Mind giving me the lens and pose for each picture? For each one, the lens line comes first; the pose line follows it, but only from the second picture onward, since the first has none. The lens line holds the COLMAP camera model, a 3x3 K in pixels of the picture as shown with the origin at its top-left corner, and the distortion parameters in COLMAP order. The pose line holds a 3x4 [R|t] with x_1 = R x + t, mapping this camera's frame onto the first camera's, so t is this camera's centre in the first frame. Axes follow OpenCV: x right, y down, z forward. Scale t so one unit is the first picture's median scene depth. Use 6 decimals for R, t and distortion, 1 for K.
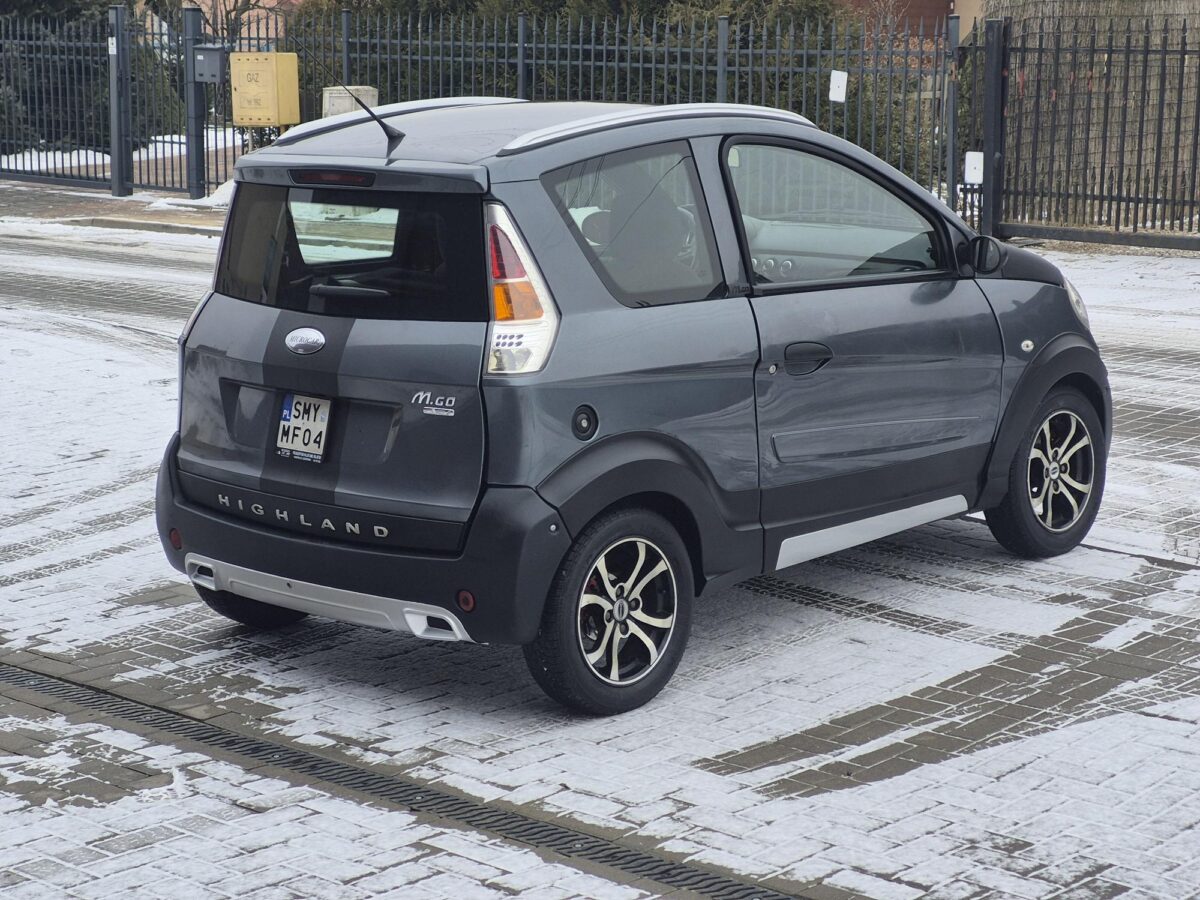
lens RADIAL K [[2546.1, 0, 600.0], [0, 2546.1, 450.0], [0, 0, 1]] dist [-0.259657, 3.171378]
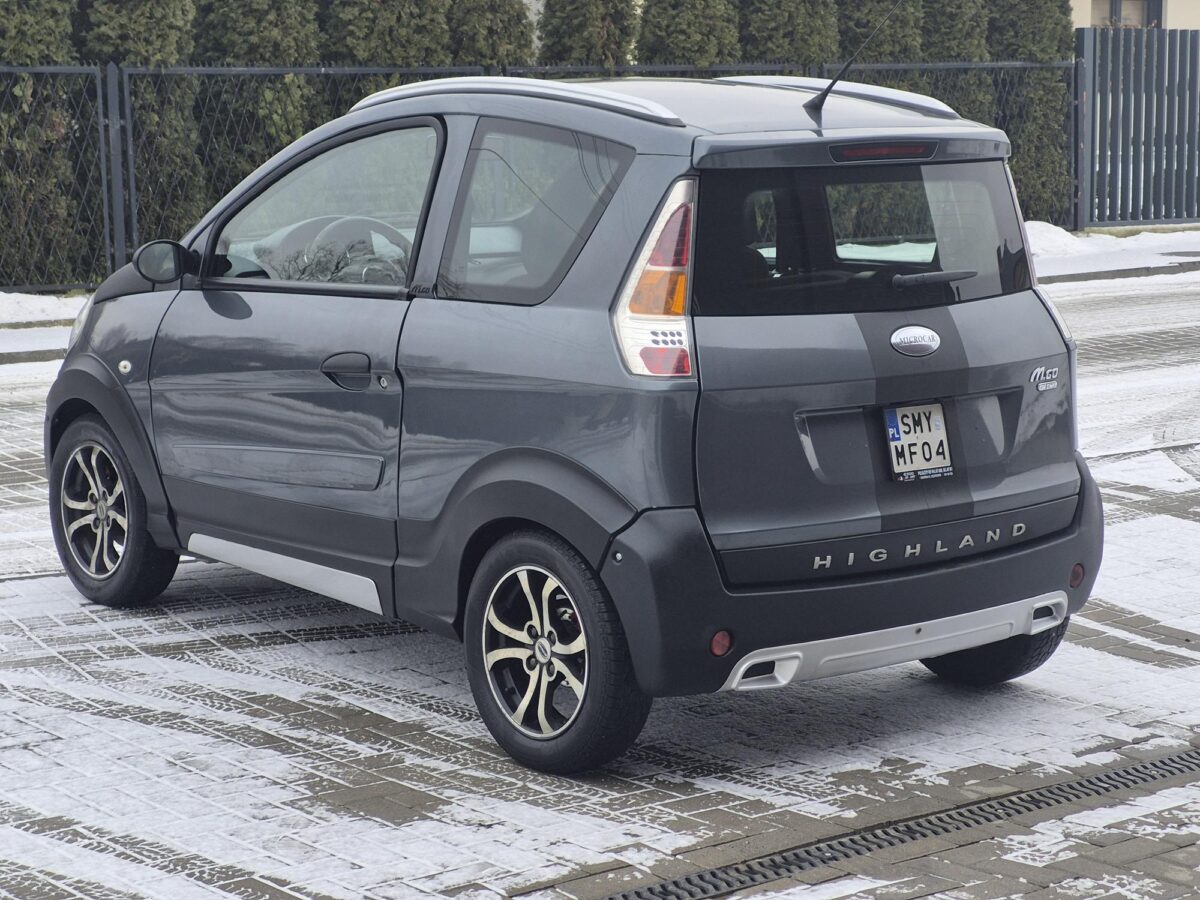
lens RADIAL K [[2546.1, 0, 600.0], [0, 2546.1, 450.0], [0, 0, 1]] dist [-0.259657, 3.171378]
pose [[0.142418, -0.134108, 0.980679, -0.972901], [0.175497, 0.978502, 0.108324, -0.117939], [-0.974124, 0.156679, 0.162892, 0.967082]]
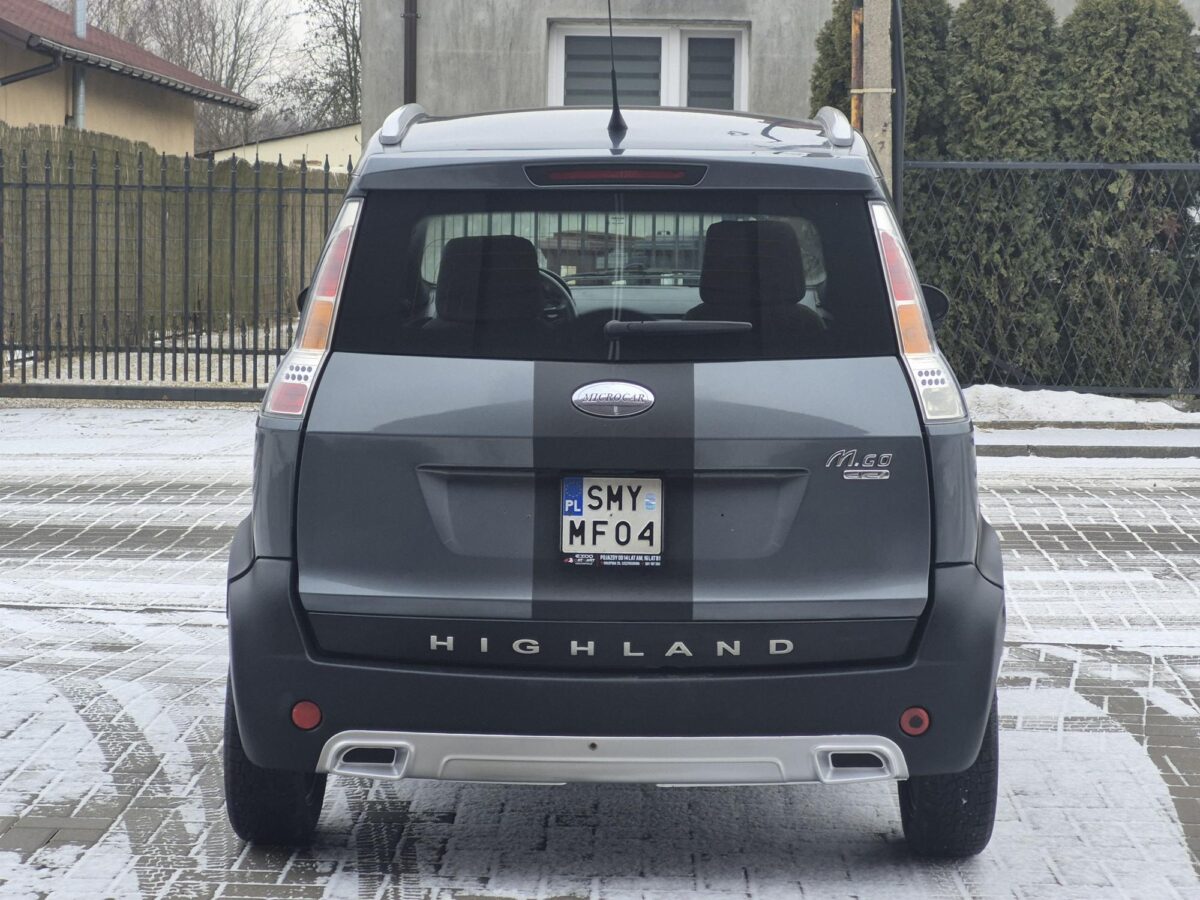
lens RADIAL K [[2546.1, 0, 600.0], [0, 2546.1, 450.0], [0, 0, 1]] dist [-0.259657, 3.171378]
pose [[0.748837, -0.046043, 0.661153, -0.591989], [0.102321, 0.993655, -0.046694, 0.004450], [-0.654808, 0.102616, 0.748797, 0.465585]]
